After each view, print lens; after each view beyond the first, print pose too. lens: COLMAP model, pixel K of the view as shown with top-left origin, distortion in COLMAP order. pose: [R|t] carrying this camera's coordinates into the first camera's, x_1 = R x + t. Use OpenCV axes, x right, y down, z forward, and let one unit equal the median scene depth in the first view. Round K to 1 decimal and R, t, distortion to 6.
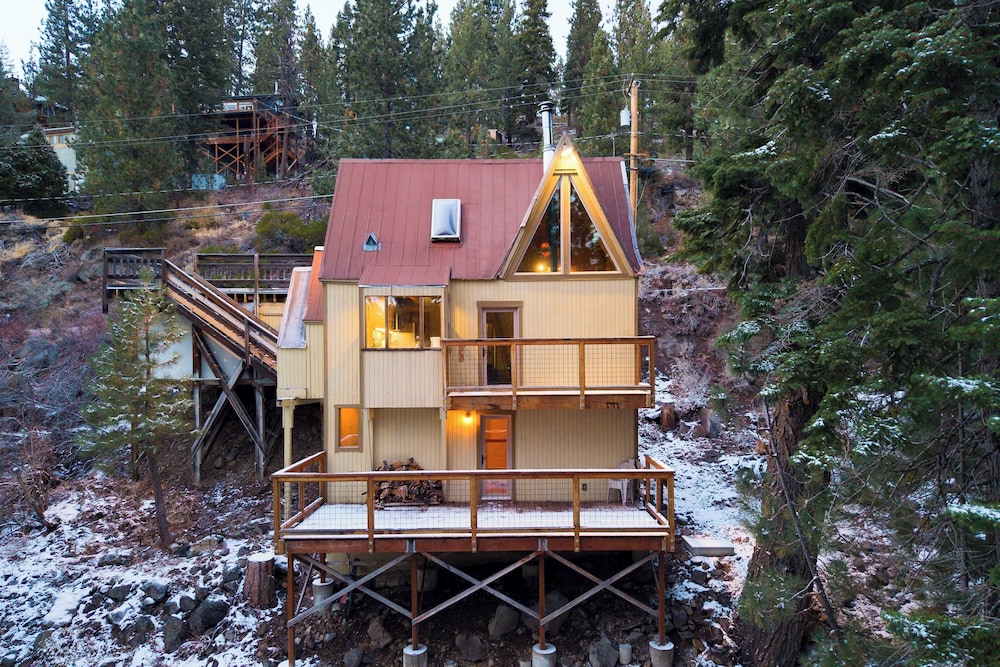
lens RADIAL K [[654.2, 0, 499.7], [0, 654.2, 354.4], [0, 0, 1]] dist [-0.015822, 0.000562]
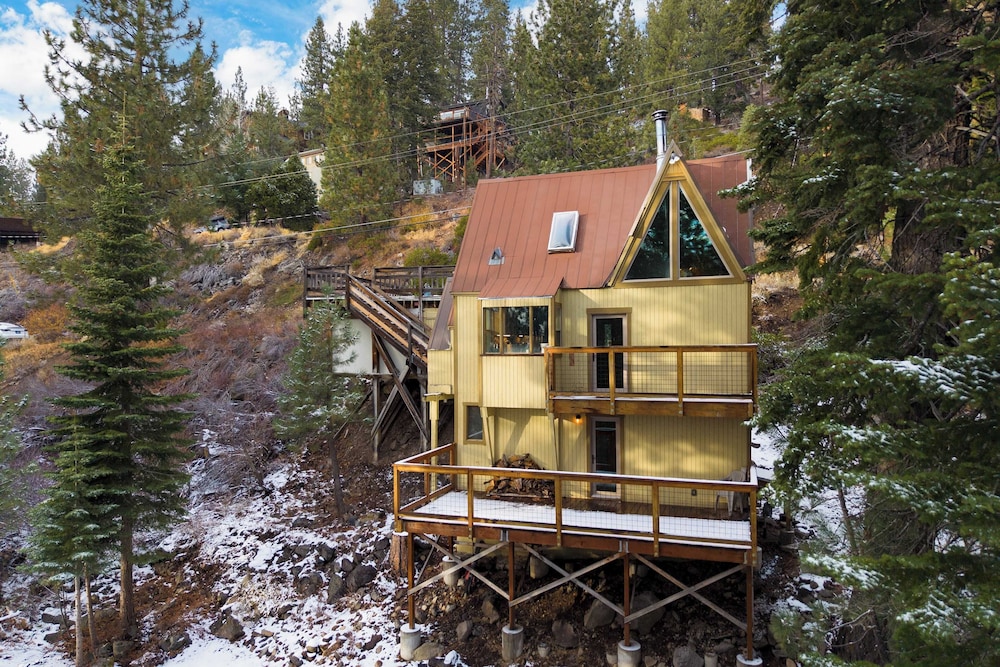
lens RADIAL K [[654.2, 0, 506.0], [0, 654.2, 335.9], [0, 0, 1]] dist [-0.015822, 0.000562]
pose [[0.944528, -0.004547, -0.328401, 0.188705], [0.004739, 0.999989, -0.000216, -0.037987], [0.328398, -0.001352, 0.944539, -0.041590]]
